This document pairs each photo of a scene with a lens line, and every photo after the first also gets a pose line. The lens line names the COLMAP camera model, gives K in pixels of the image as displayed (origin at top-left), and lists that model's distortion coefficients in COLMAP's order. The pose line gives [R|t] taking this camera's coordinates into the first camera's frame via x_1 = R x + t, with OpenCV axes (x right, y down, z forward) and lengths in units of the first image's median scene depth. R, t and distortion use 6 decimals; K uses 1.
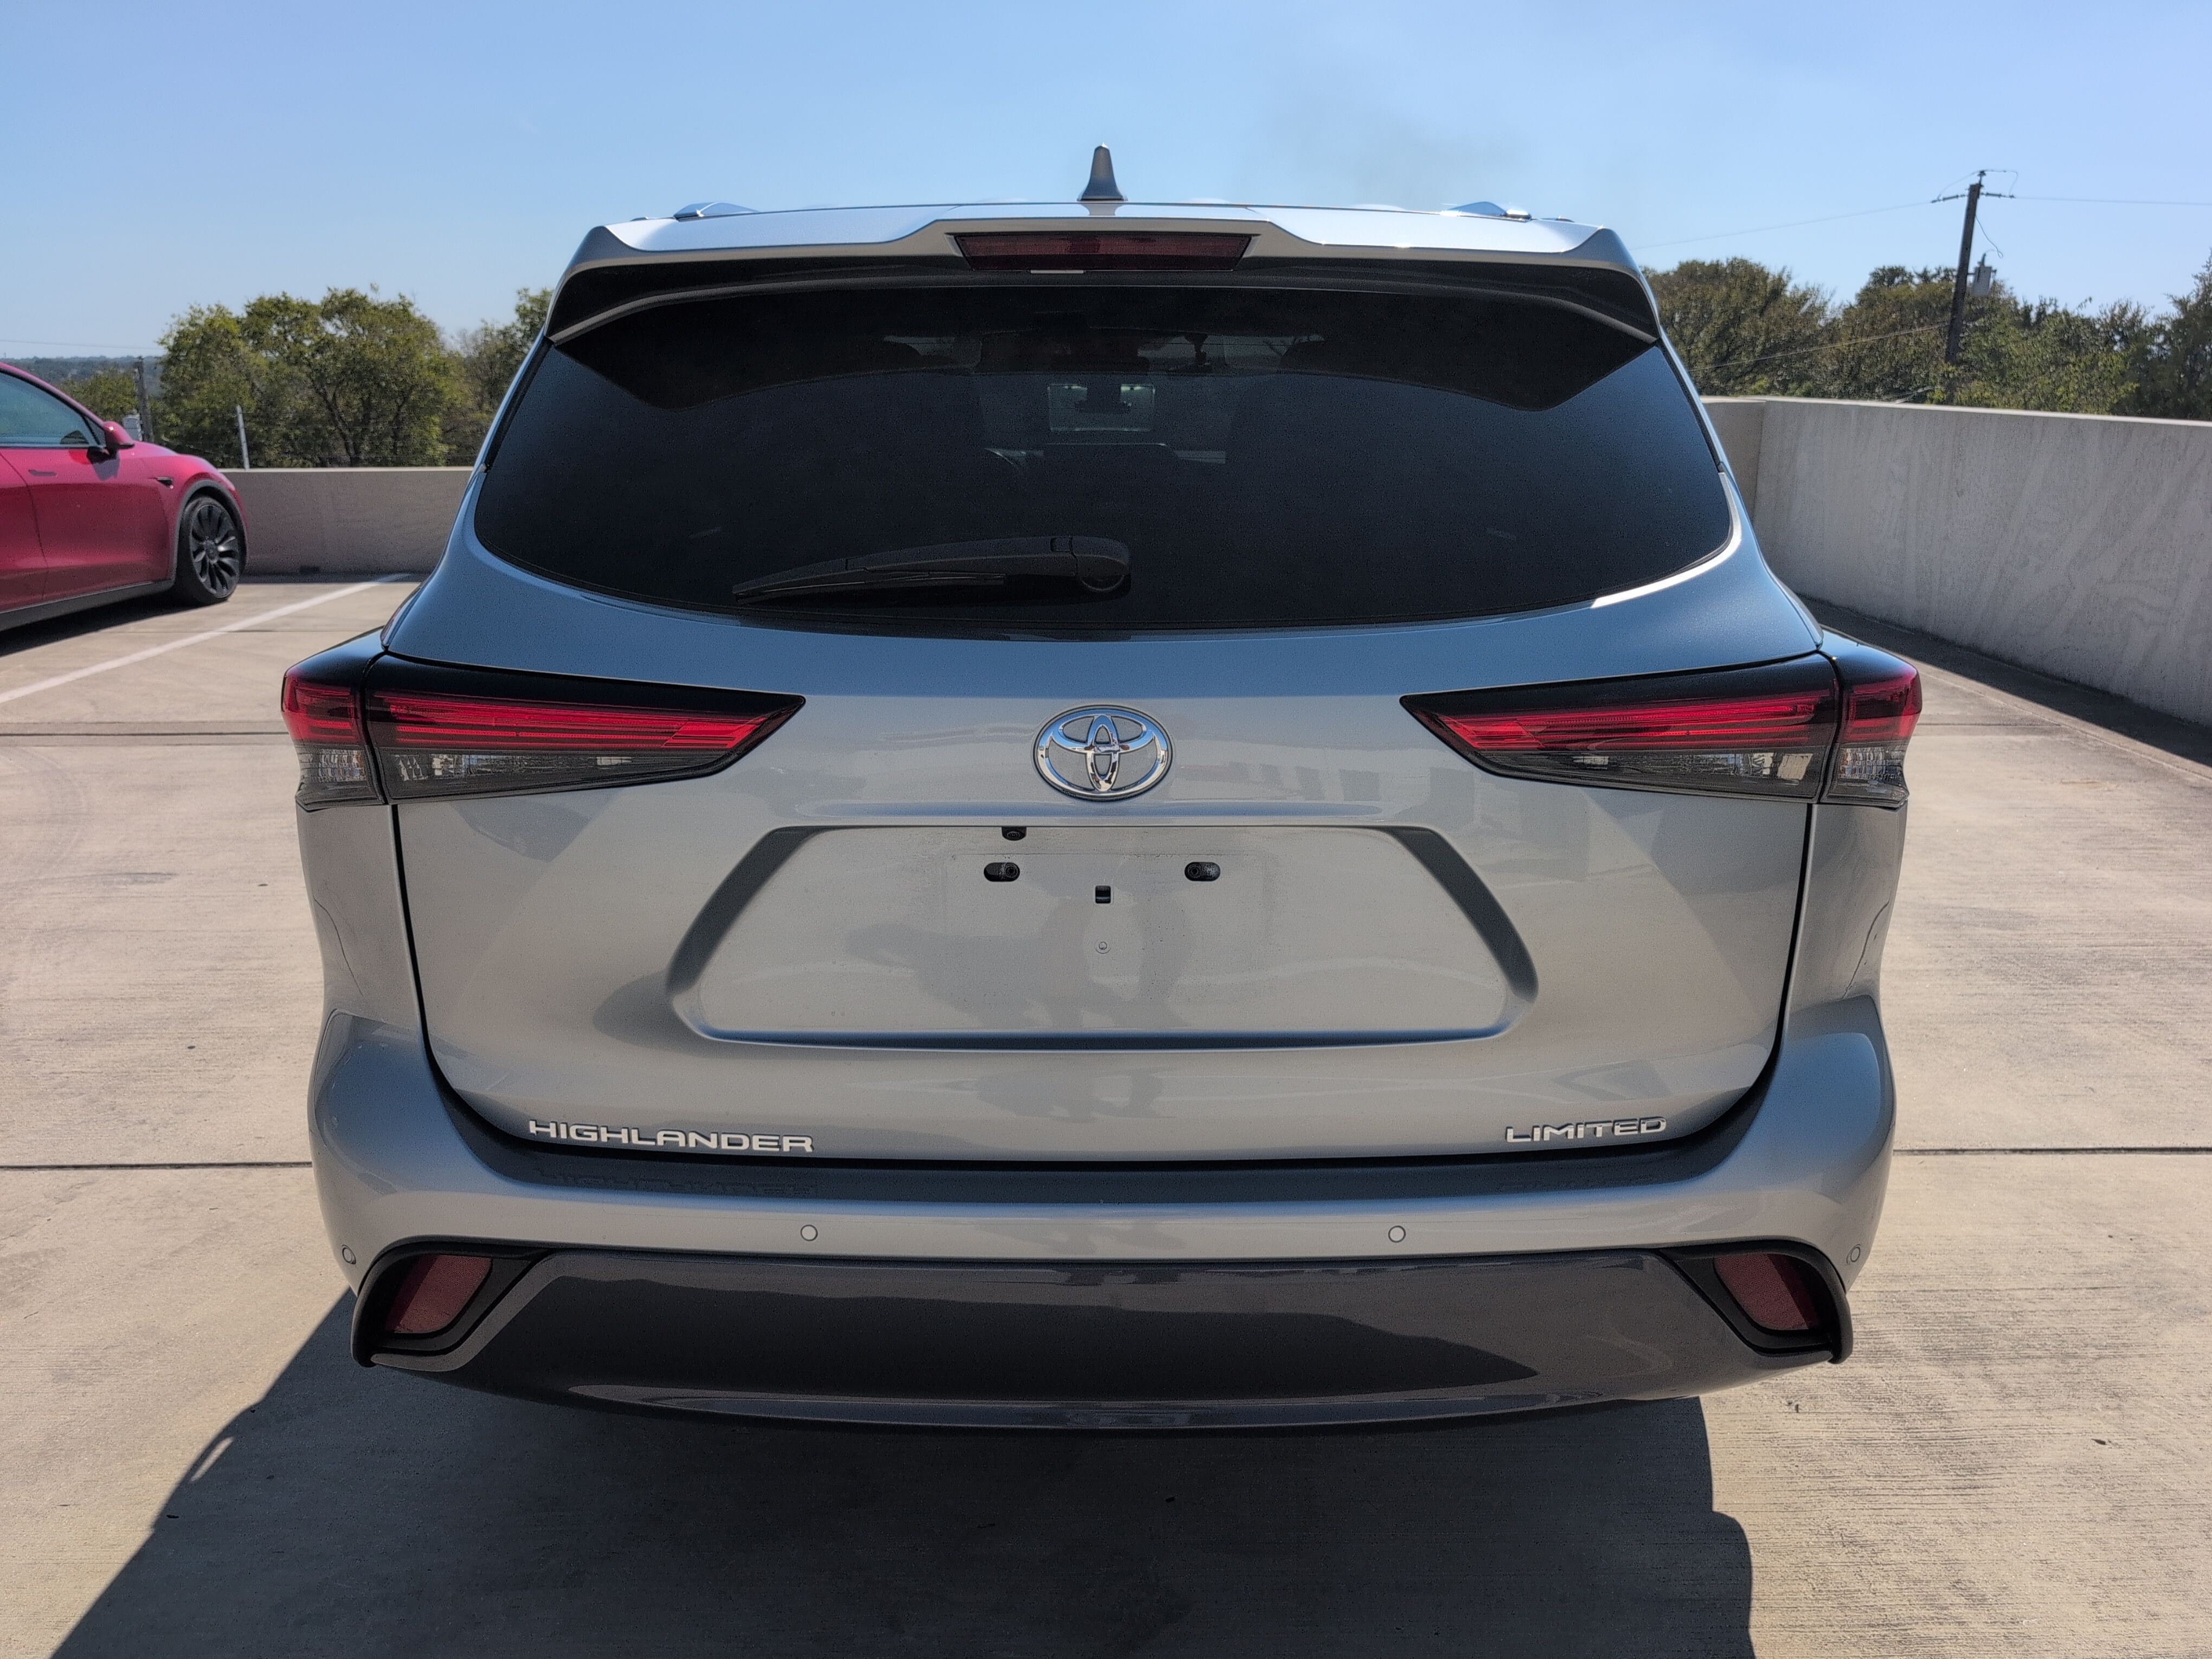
lens RADIAL K [[1604.2, 0, 1106.0], [0, 1604.2, 829.5], [0, 0, 1]] dist [0.002250, -0.000875]
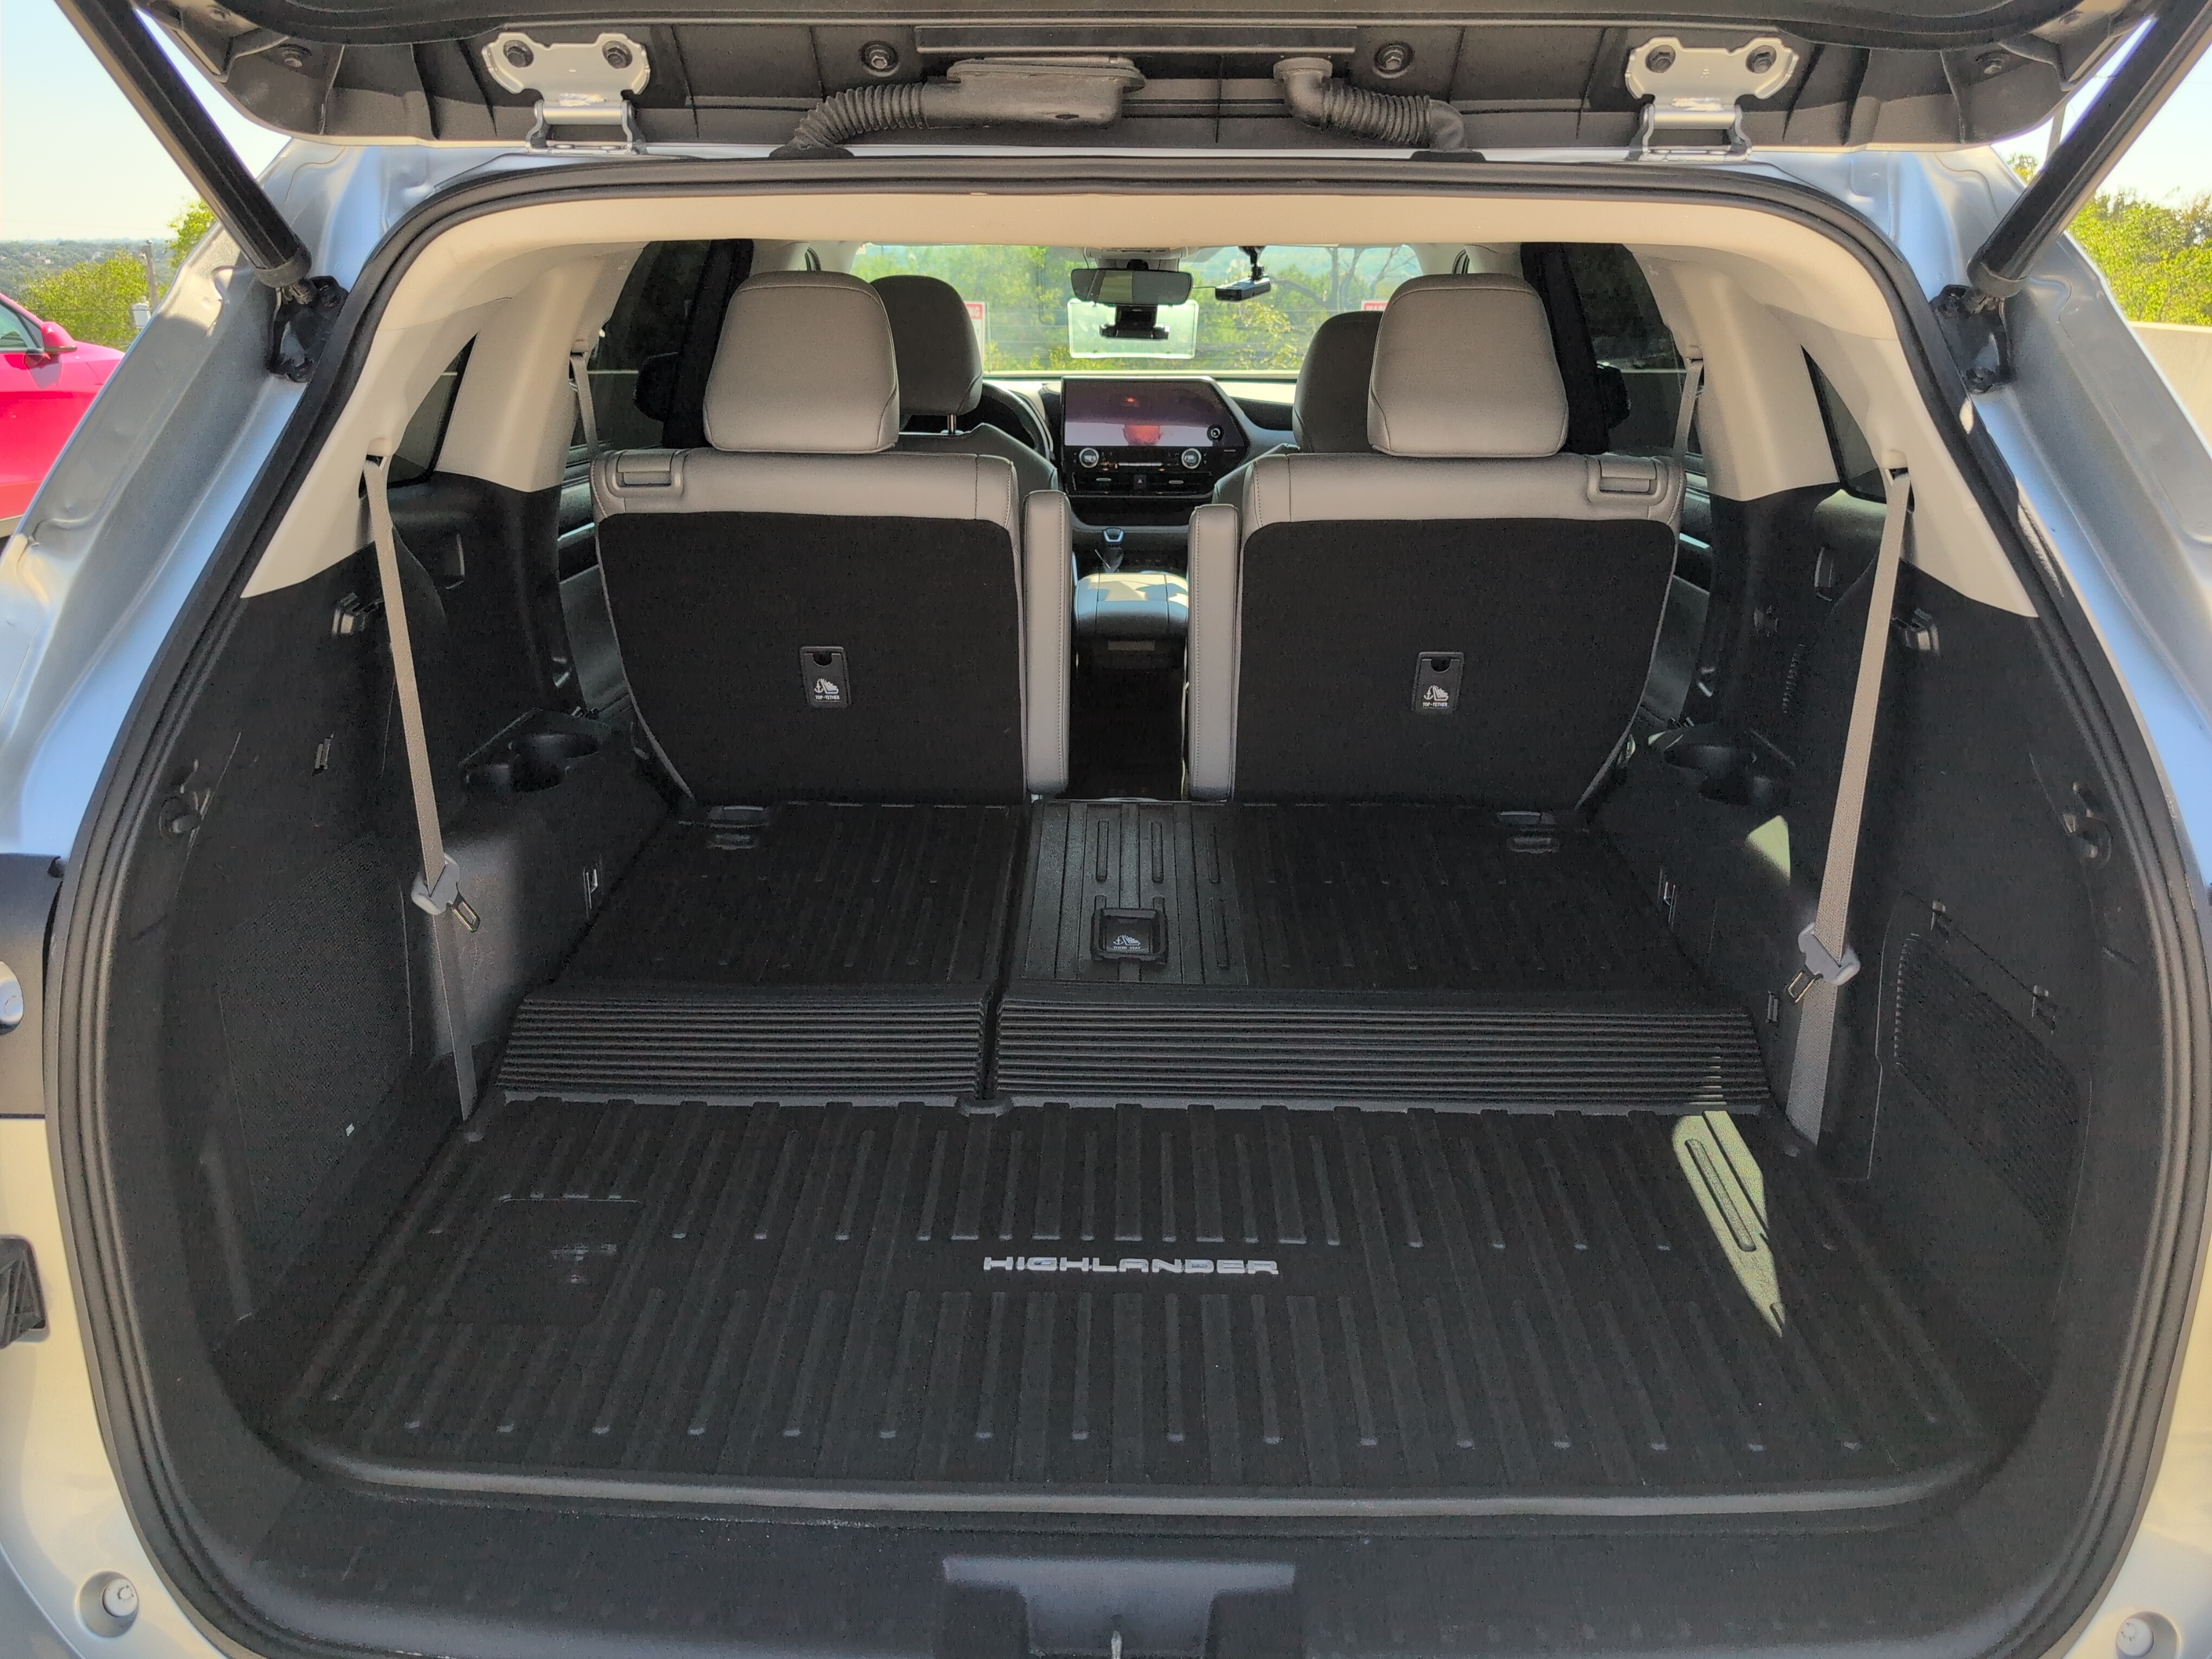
lens RADIAL K [[1604.2, 0, 1106.0], [0, 1604.2, 829.5], [0, 0, 1]] dist [0.002250, -0.000875]
pose [[0.999765, 0.011851, -0.018159, 0.000299], [-0.010677, 0.997930, 0.063421, -0.045137], [0.018872, -0.063213, 0.997822, 0.121328]]
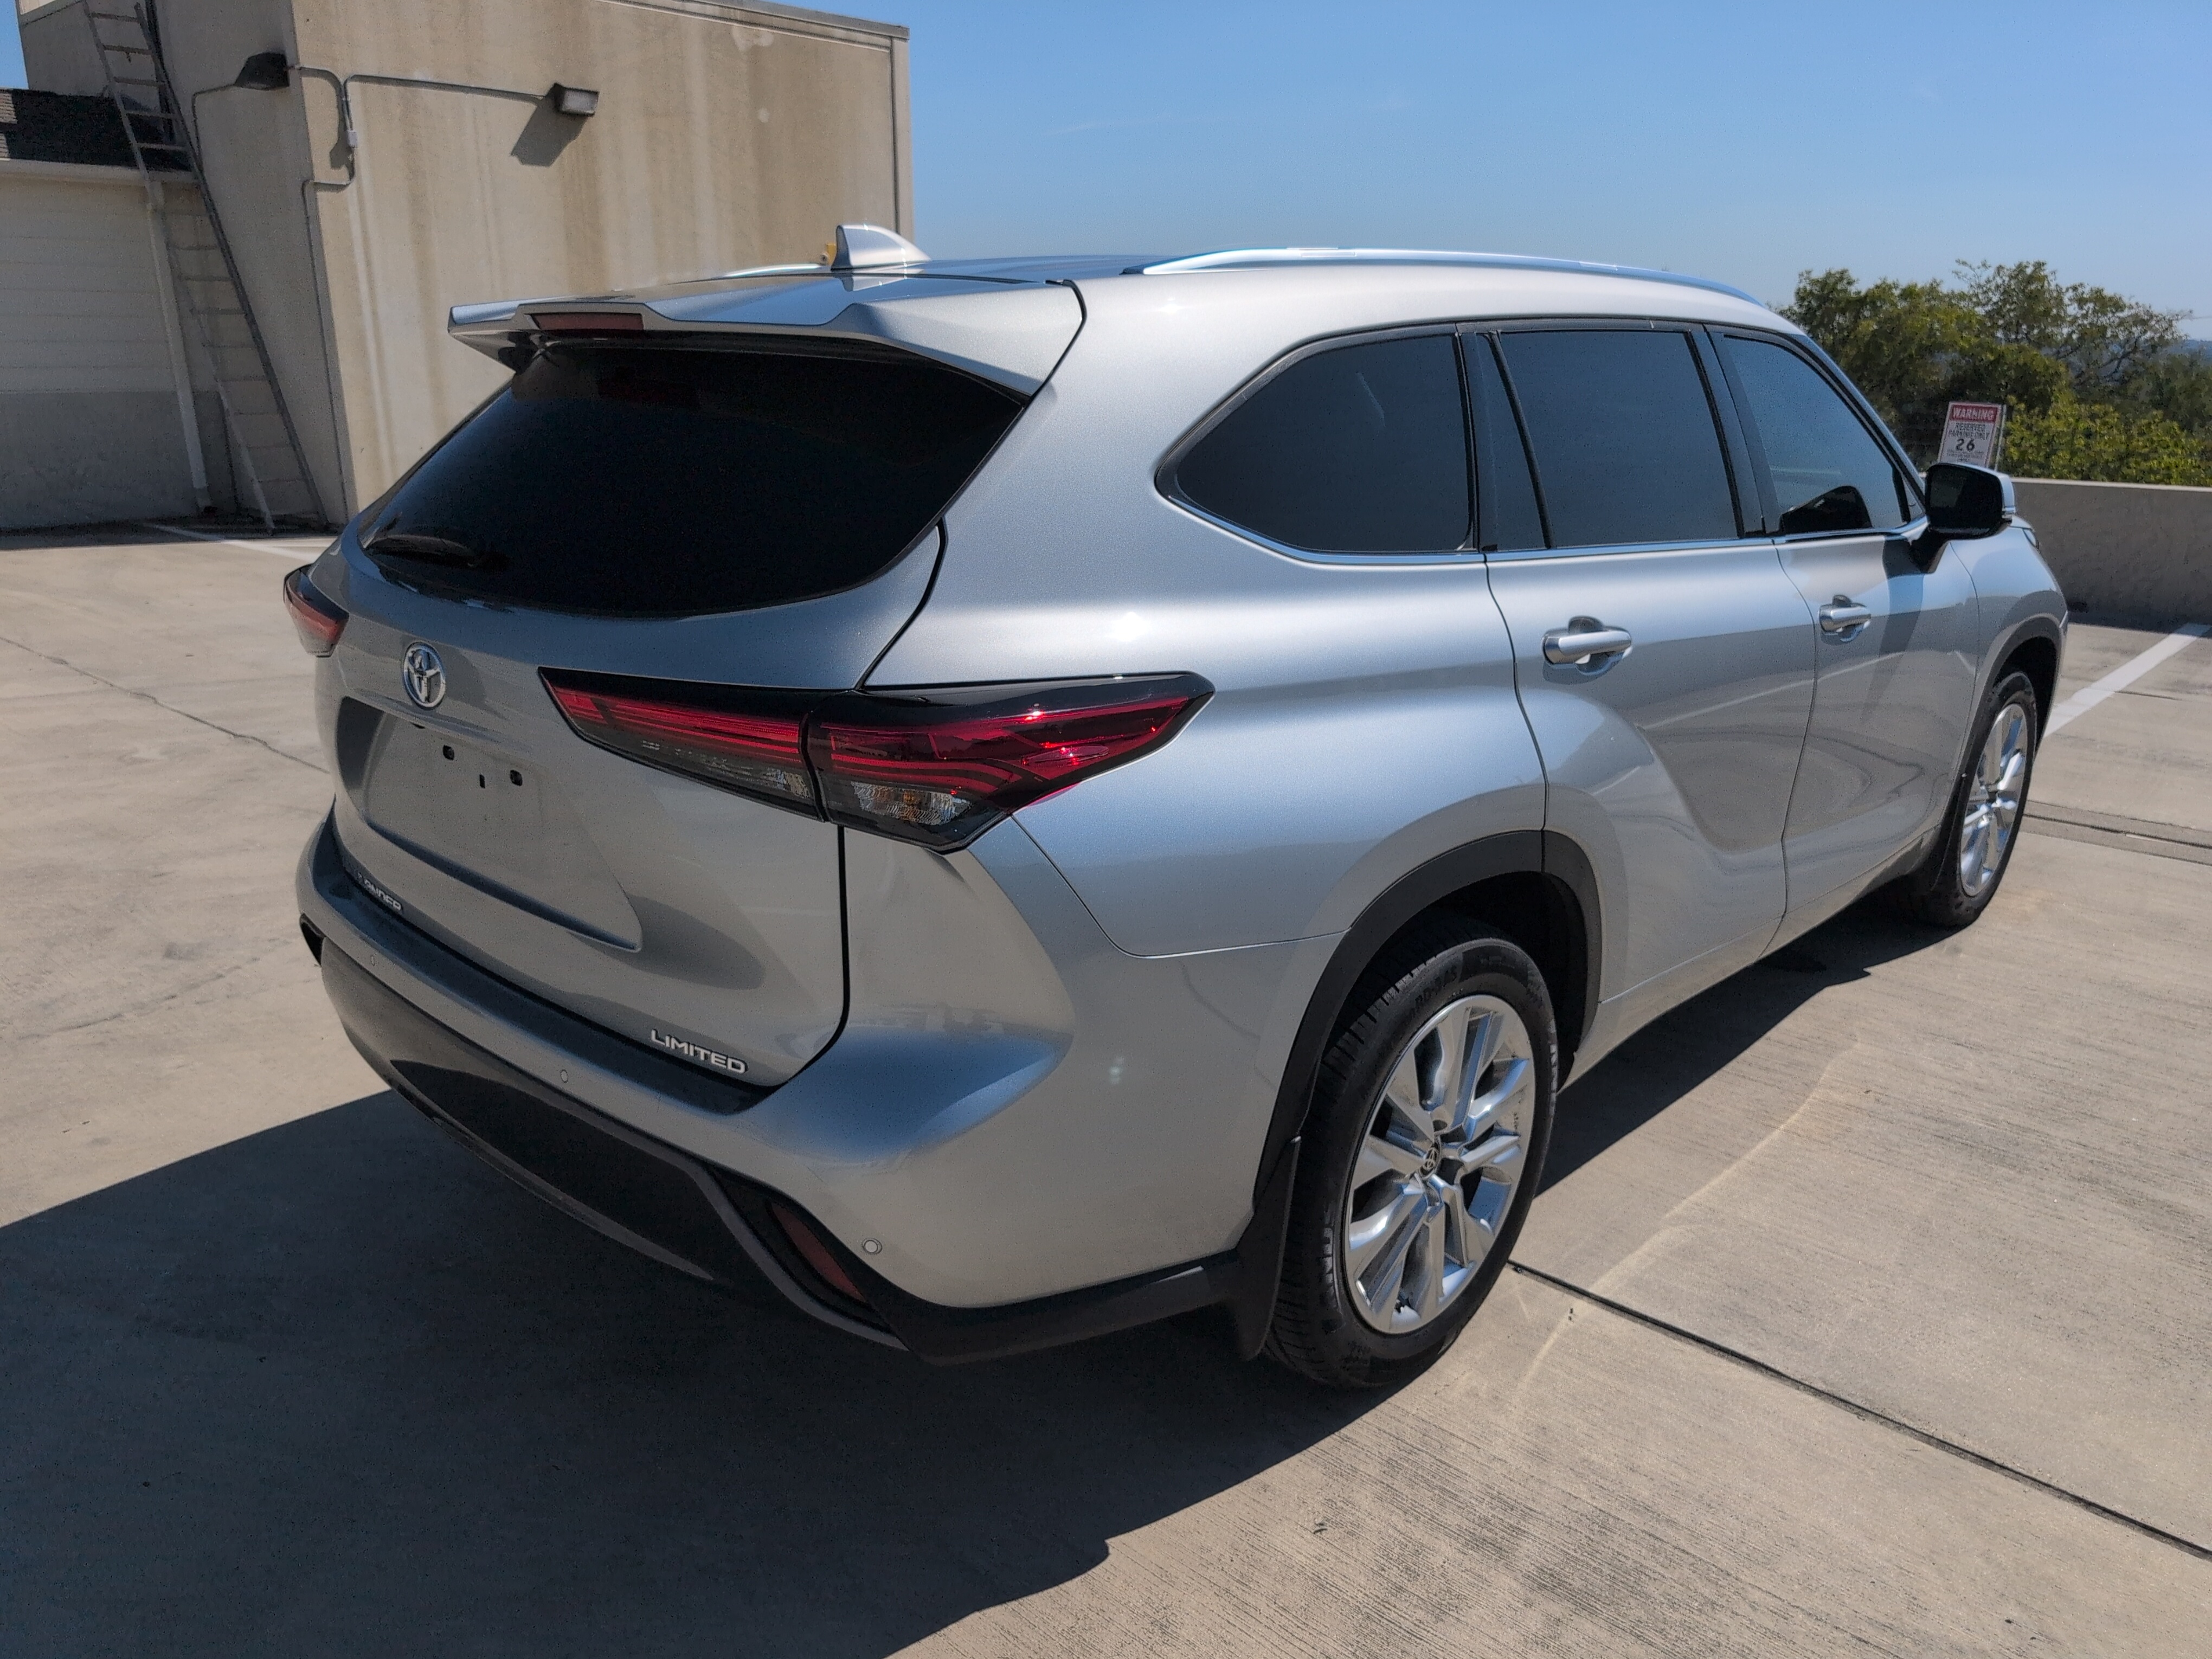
lens RADIAL K [[1615.0, 0, 1129.3], [0, 1615.0, 836.1], [0, 0, 1]] dist [0.003667, -0.001627]
pose [[0.734491, 0.208994, -0.645635, 0.337883], [-0.200663, 0.975739, 0.087569, -0.037637], [0.648273, 0.065236, 0.758608, 0.070458]]
